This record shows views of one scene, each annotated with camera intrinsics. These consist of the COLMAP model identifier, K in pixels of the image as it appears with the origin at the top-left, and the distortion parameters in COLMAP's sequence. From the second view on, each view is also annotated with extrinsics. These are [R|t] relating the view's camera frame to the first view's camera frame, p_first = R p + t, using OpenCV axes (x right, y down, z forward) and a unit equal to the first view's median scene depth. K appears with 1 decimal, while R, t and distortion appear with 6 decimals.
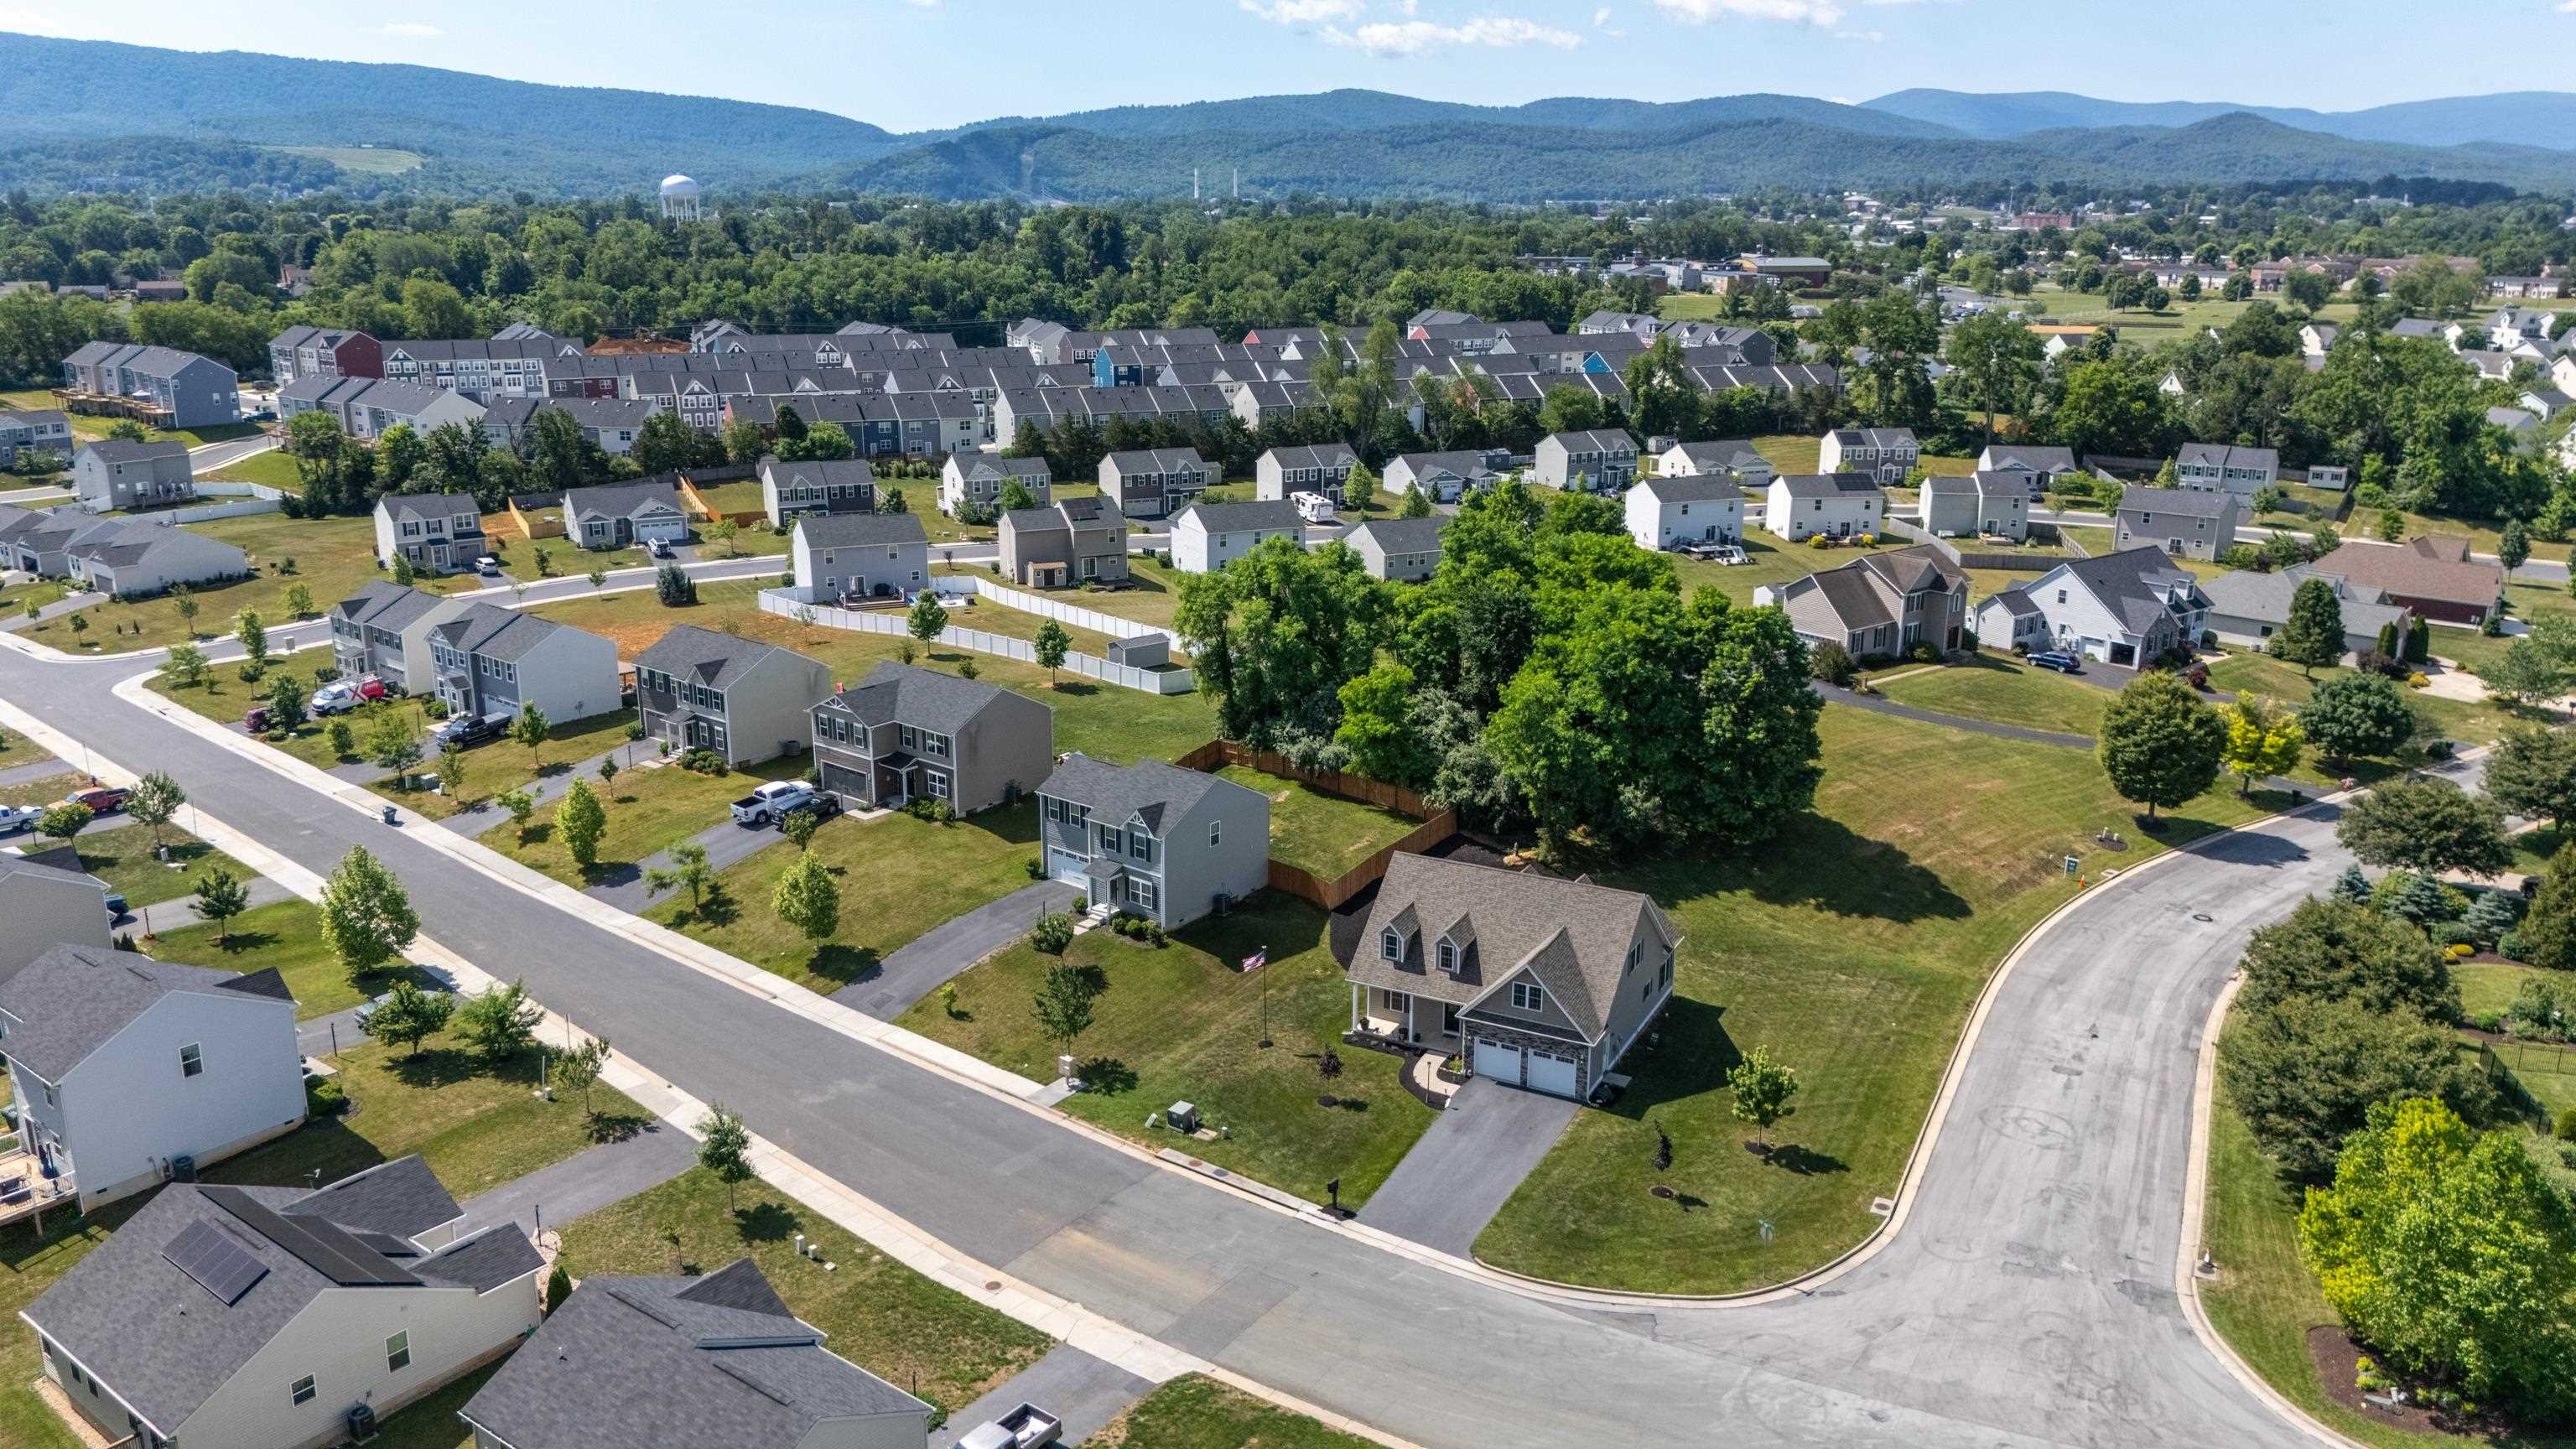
lens RADIAL K [[1901.2, 0, 1288.9], [0, 1901.2, 713.7], [0, 0, 1]] dist [0.089520, -0.113072]
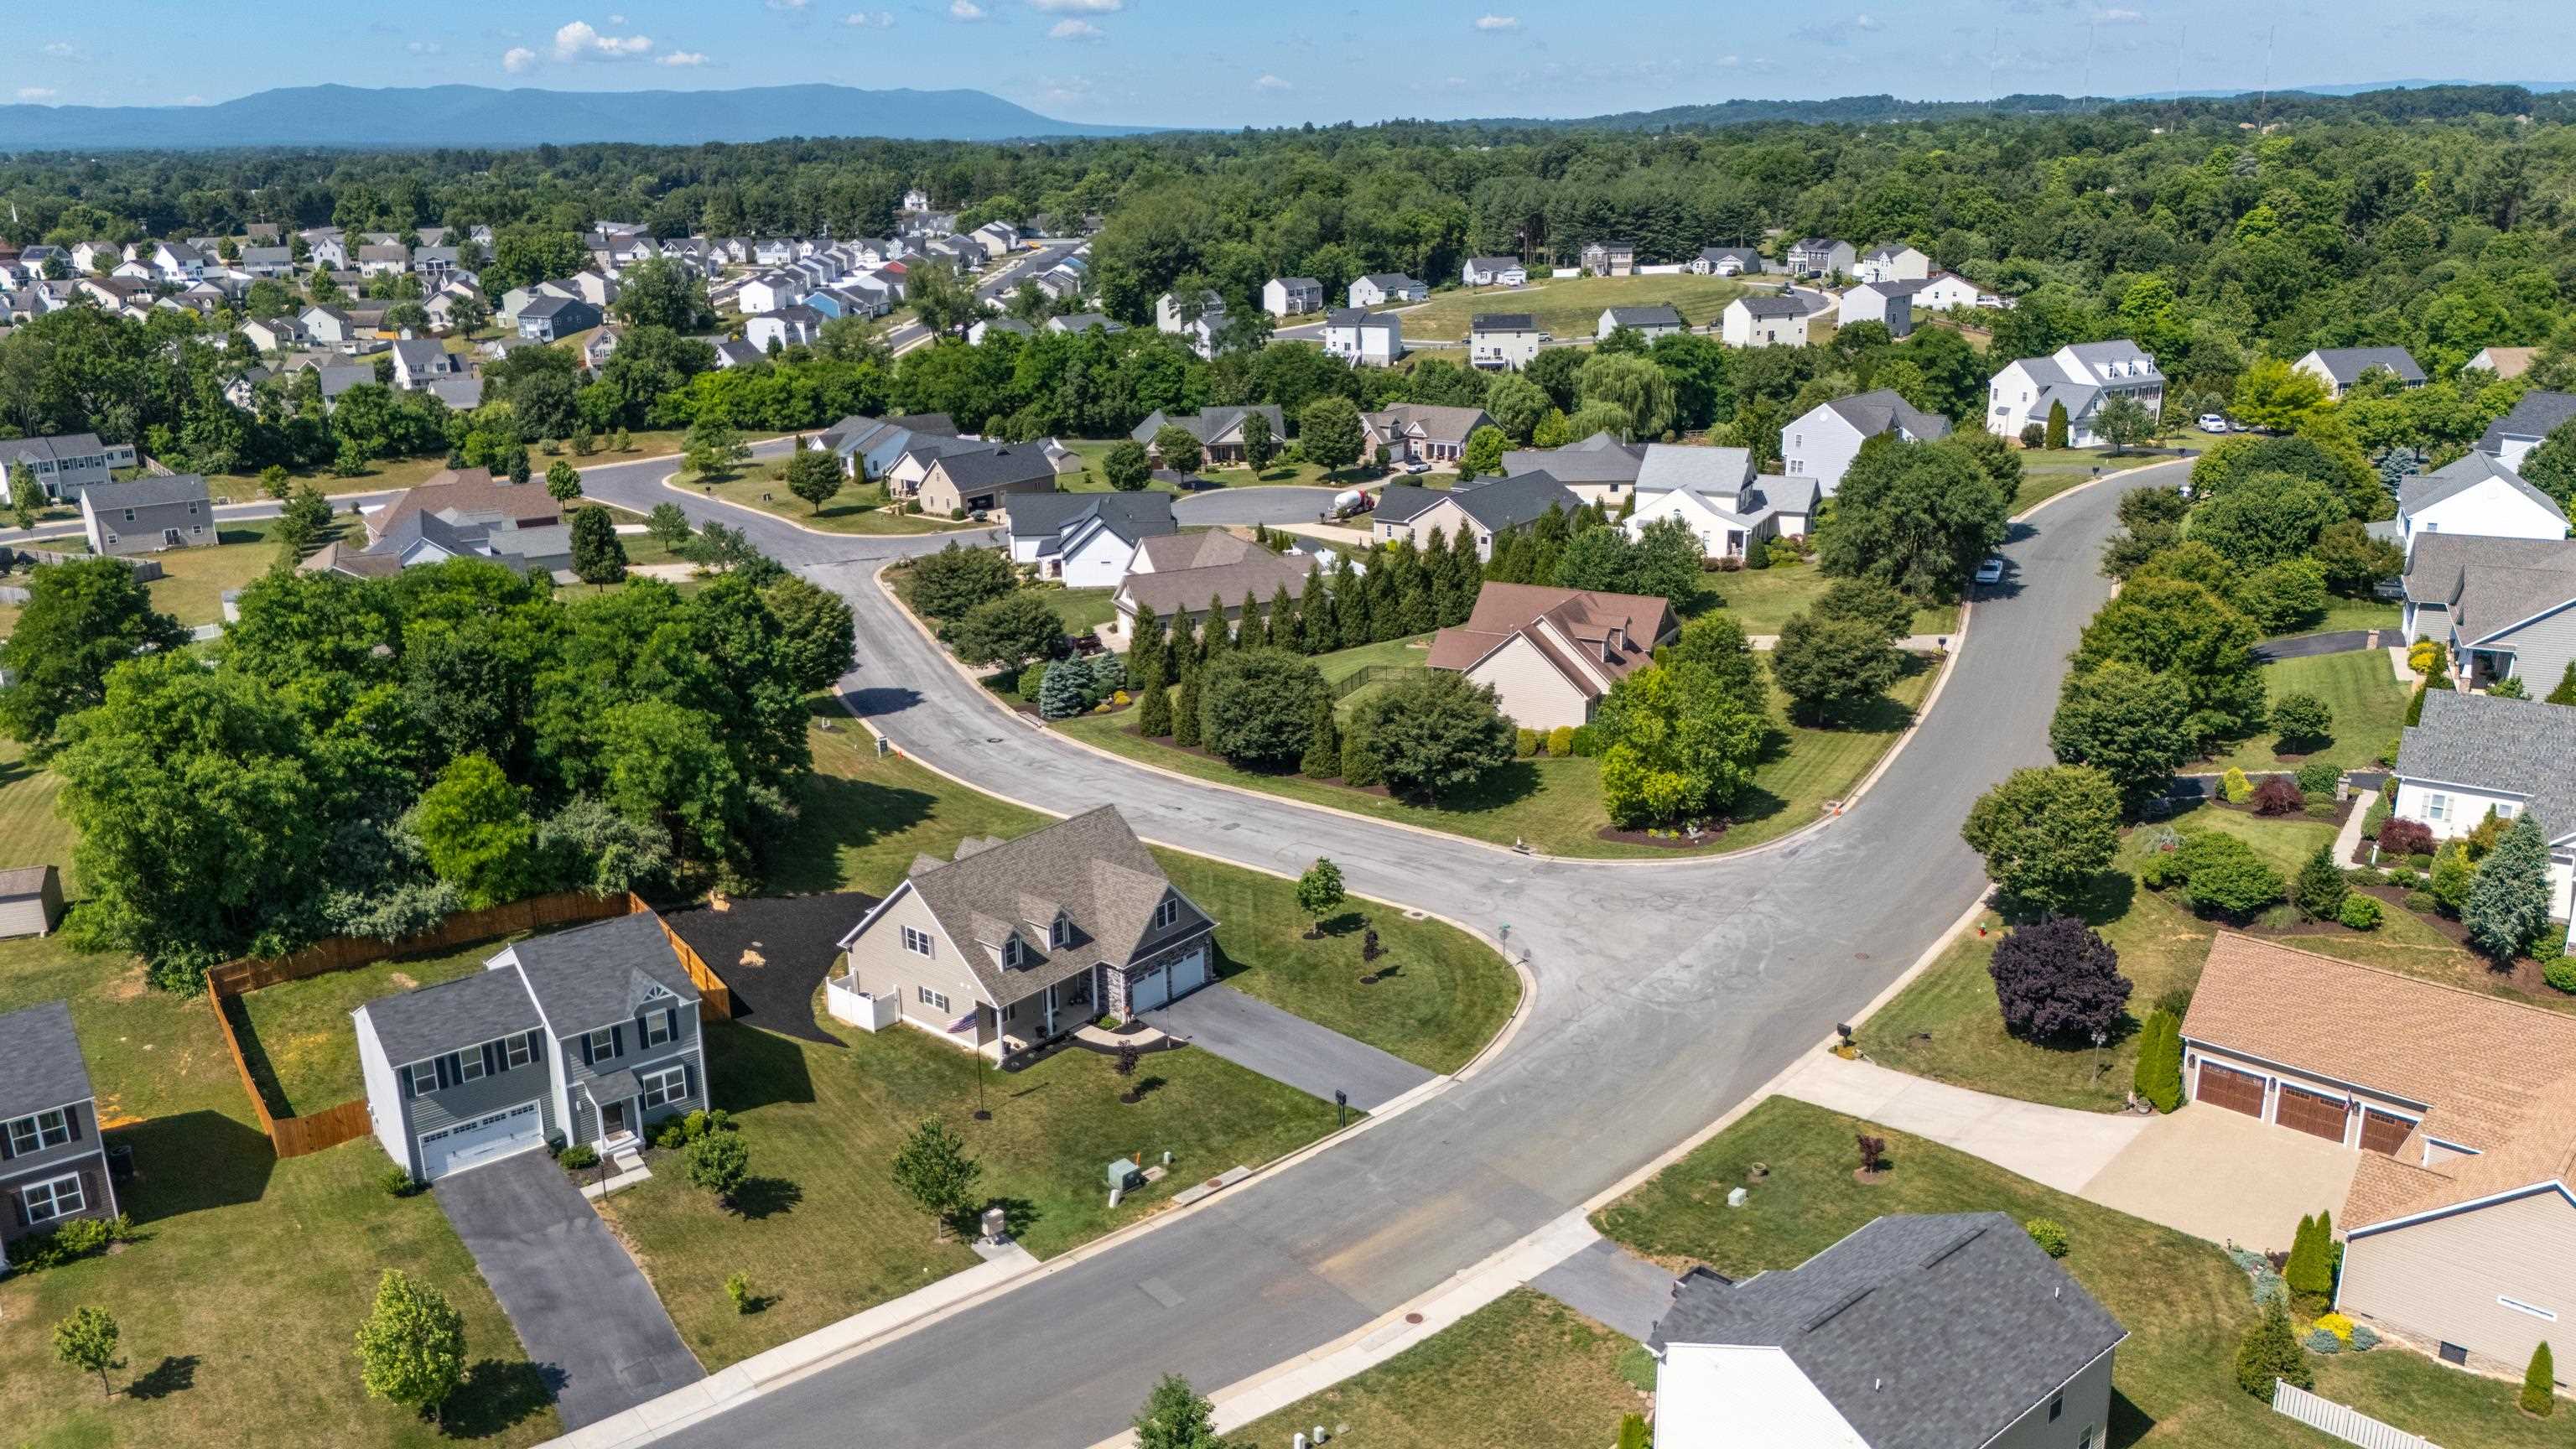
lens RADIAL K [[1889.0, 0, 1288.0], [0, 1889.0, 724.5], [0, 0, 1]] dist [0.089970, -0.089608]
pose [[0.230651, -0.293173, 0.927820, -0.676827], [0.276394, 0.933993, 0.226414, -0.141472], [-0.932956, 0.204221, 0.296457, 0.521643]]
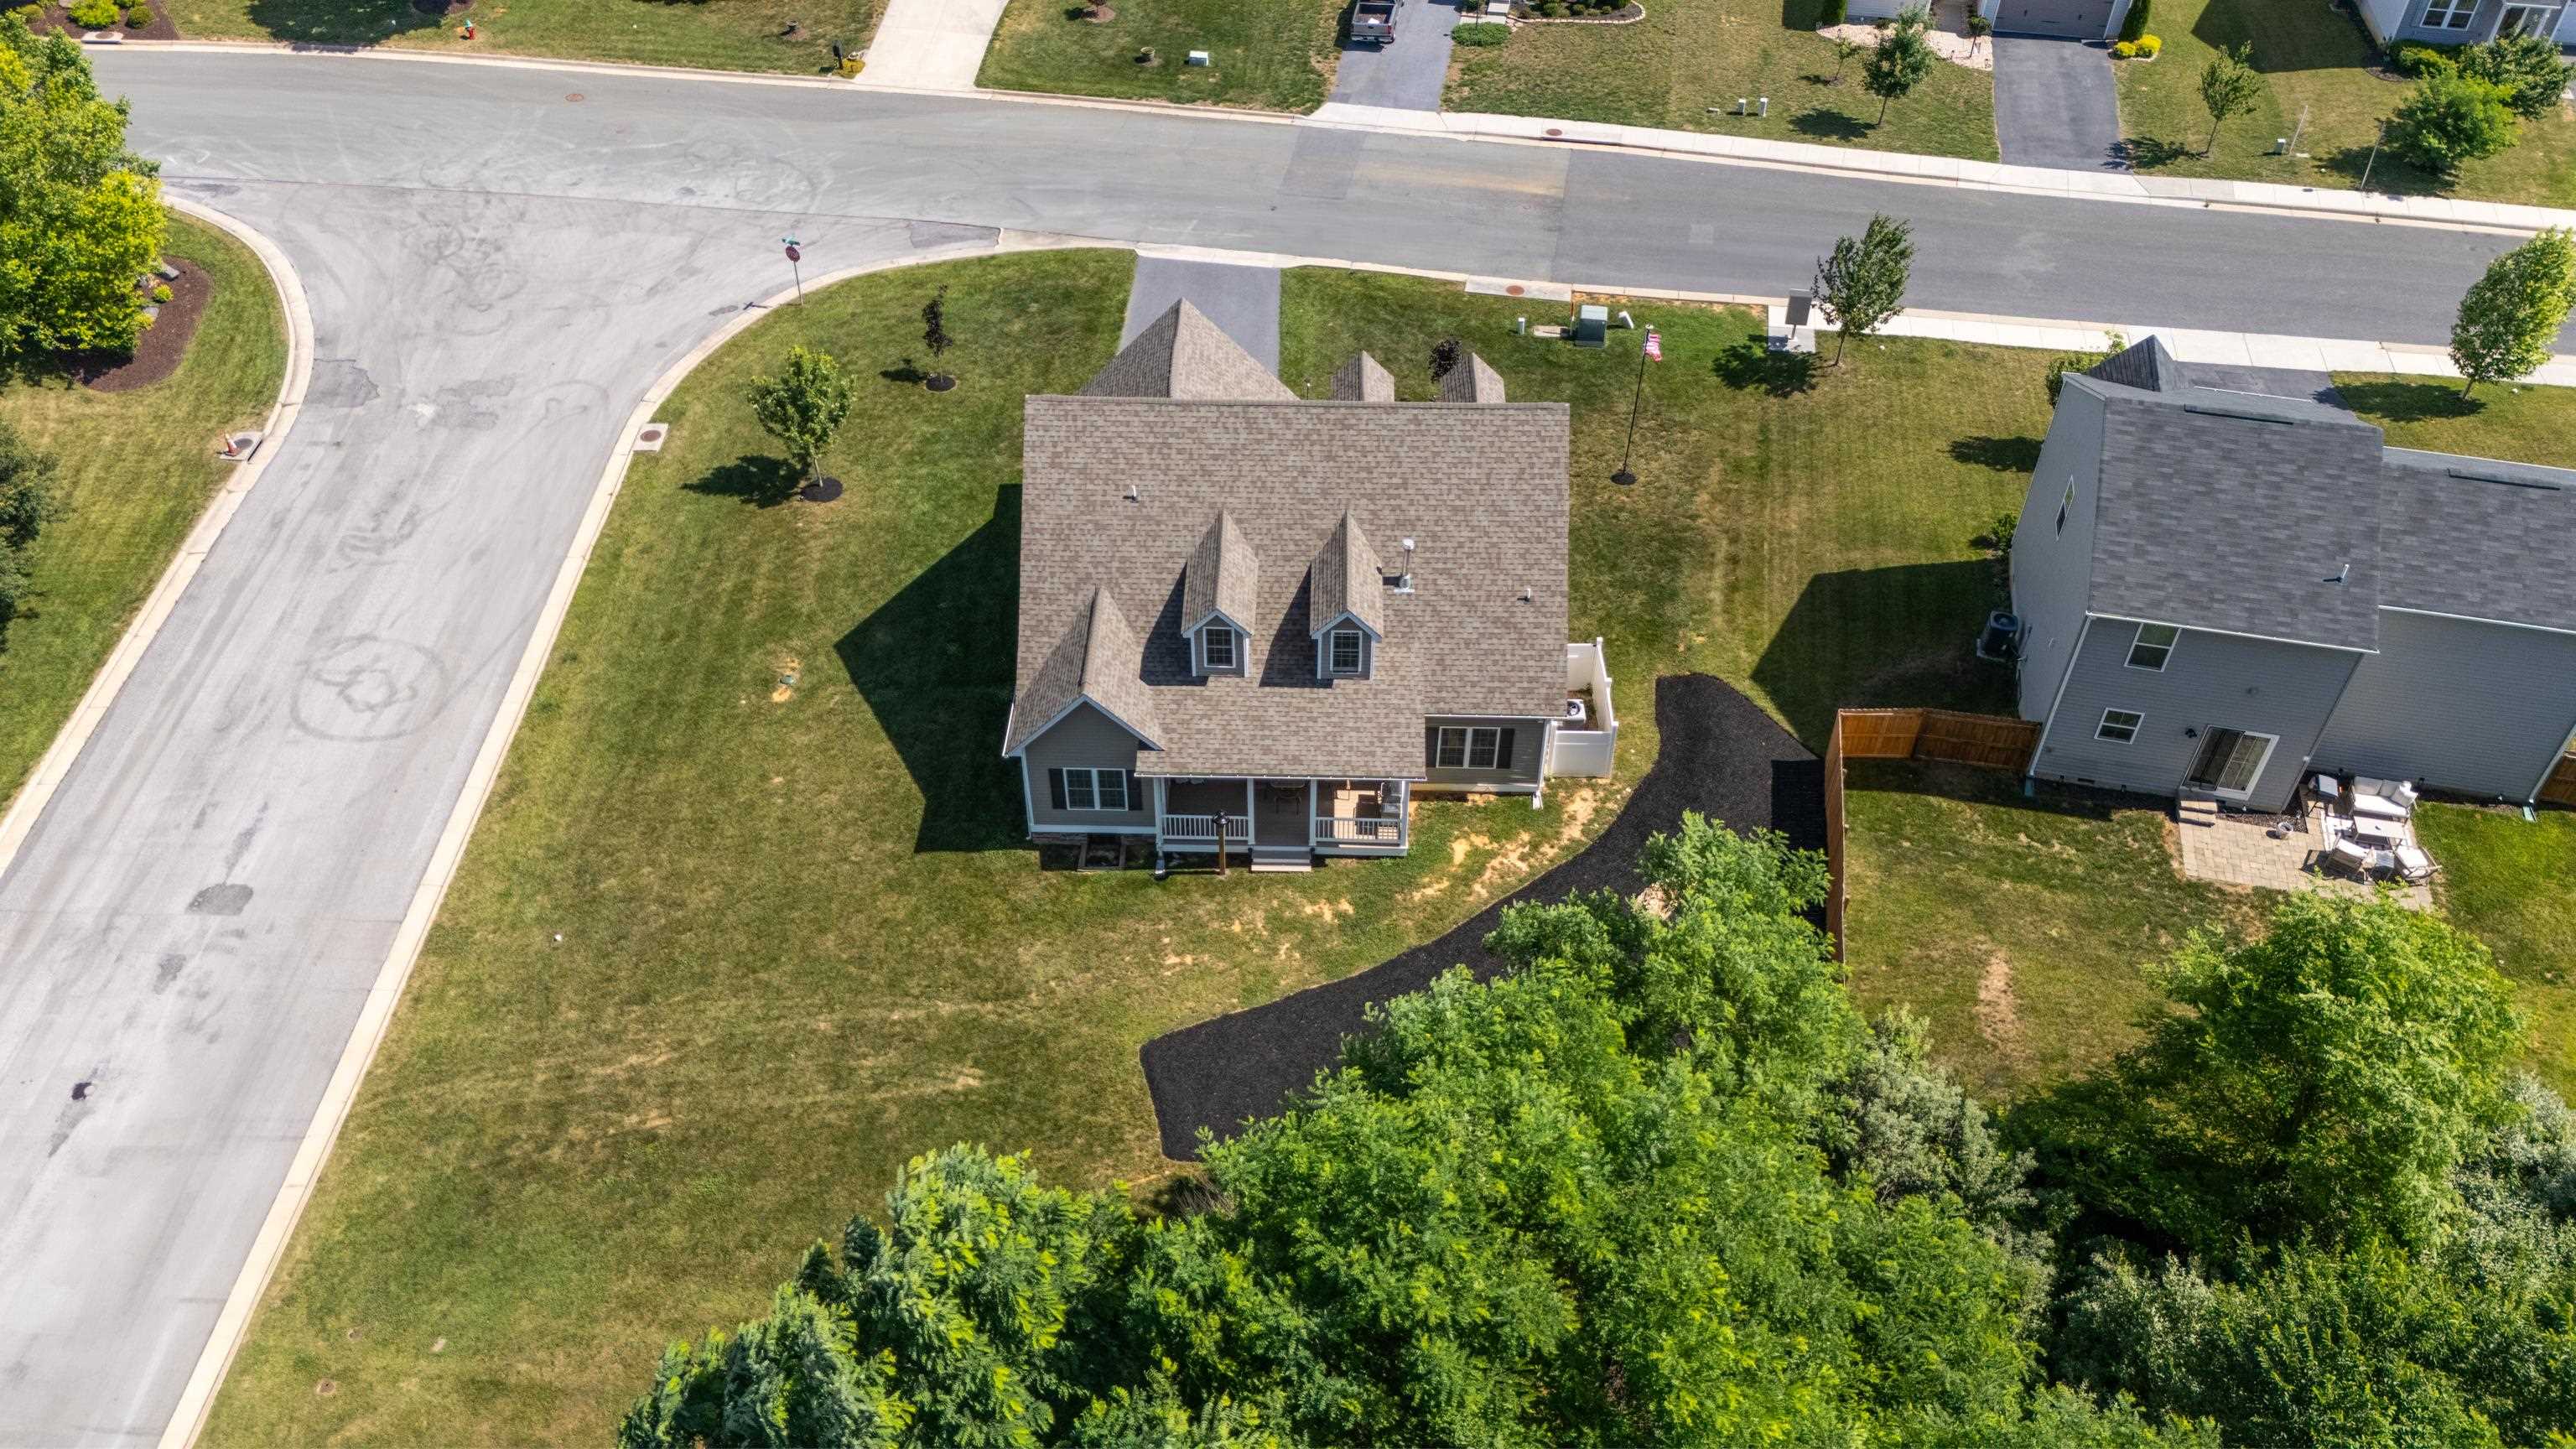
lens RADIAL K [[1905.4, 0, 1287.5], [0, 1905.4, 728.7], [0, 0, 1]] dist [0.072869, -0.074490]
pose [[-0.900463, 0.291073, -0.323178, 0.278966], [-0.124361, 0.539720, 0.832608, -0.254477], [0.416775, 0.789924, -0.449799, 1.180993]]
